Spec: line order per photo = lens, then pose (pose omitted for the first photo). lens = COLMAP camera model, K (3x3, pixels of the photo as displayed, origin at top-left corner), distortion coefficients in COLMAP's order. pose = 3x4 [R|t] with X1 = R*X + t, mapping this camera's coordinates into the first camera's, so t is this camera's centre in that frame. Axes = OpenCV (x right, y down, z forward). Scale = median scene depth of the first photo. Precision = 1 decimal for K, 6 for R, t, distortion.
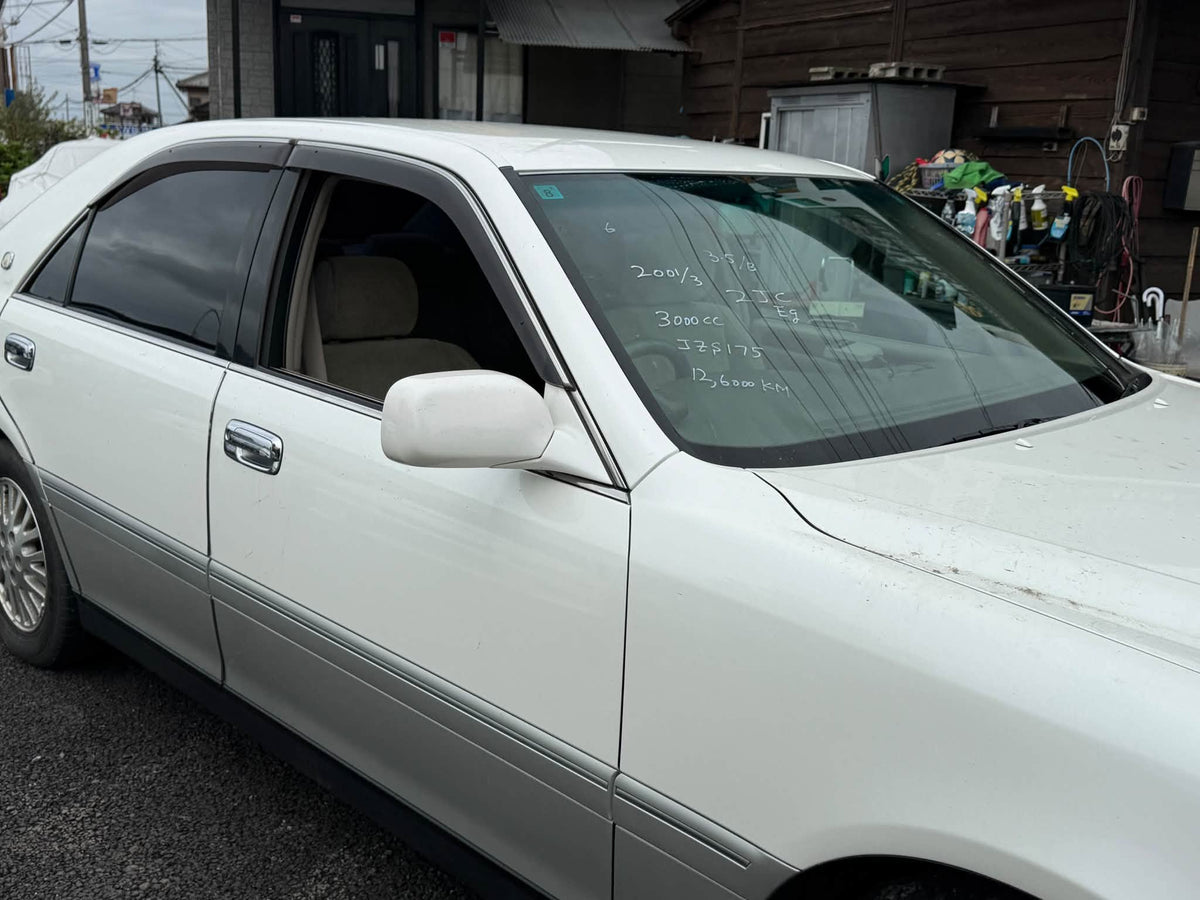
lens RADIAL K [[1188.1, 0, 595.9], [0, 1188.1, 442.1], [0, 0, 1]] dist [0.116783, -0.227086]
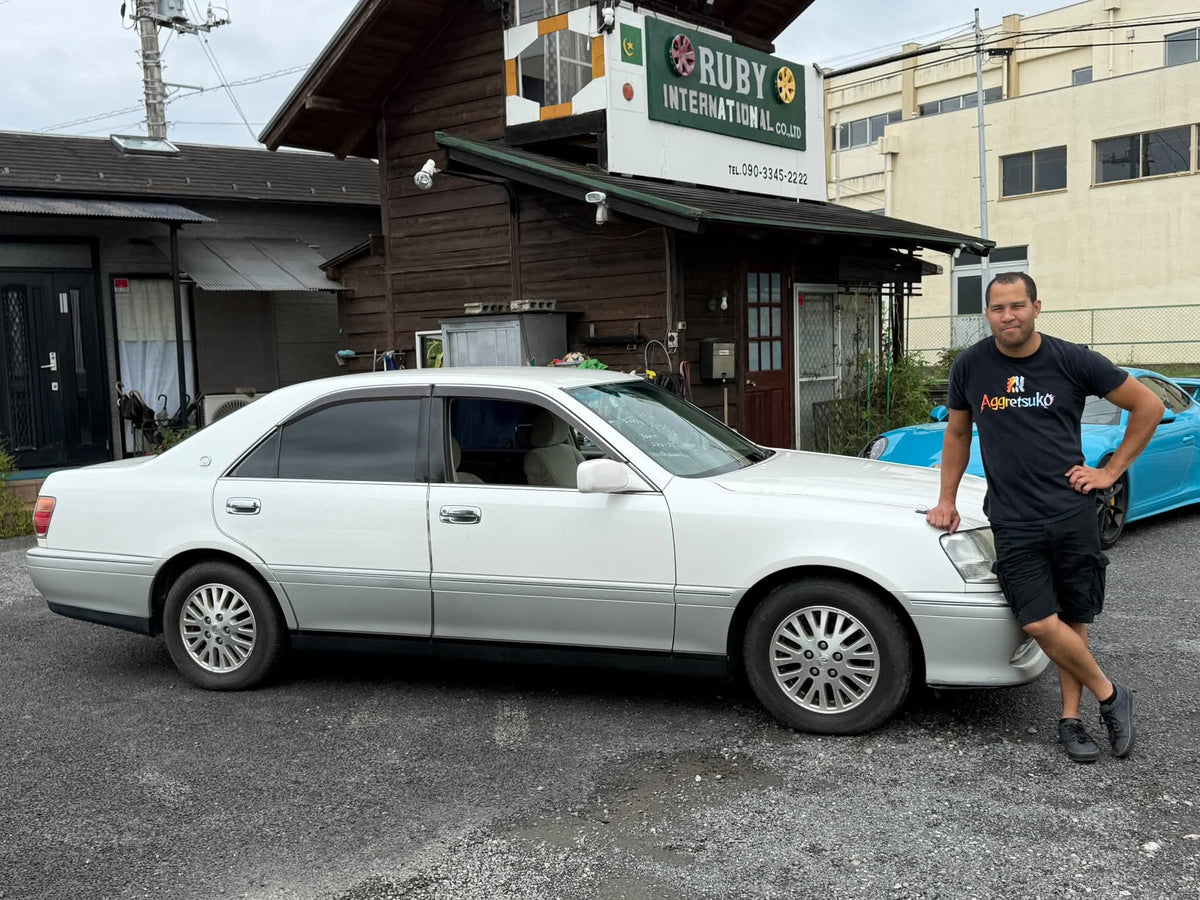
lens RADIAL K [[1160.8, 0, 586.8], [0, 1160.8, 454.9], [0, 0, 1]] dist [0.149904, -0.254981]
pose [[0.914108, -0.106034, 0.391361, -0.297991], [0.160198, 0.981120, -0.108356, 0.055335], [-0.372483, 0.161744, 0.913836, -0.372926]]
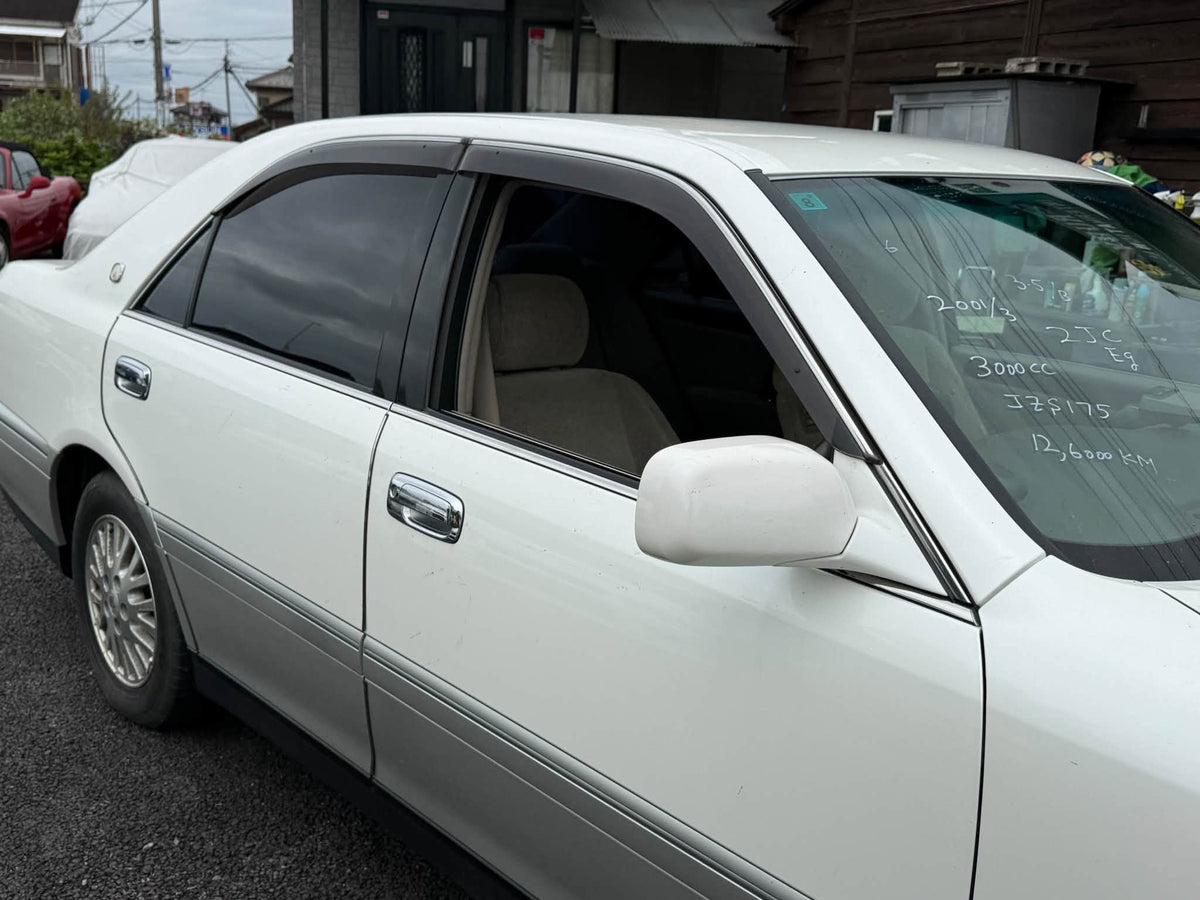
lens RADIAL K [[1187.9, 0, 600.0], [0, 1187.9, 450.0], [0, 0, 1]] dist [0.164398, -0.356407]
pose [[0.998864, 0.015238, -0.045148, -0.040779], [-0.015031, 0.999875, 0.004906, -0.013347], [0.045217, -0.004222, 0.998968, 0.056149]]
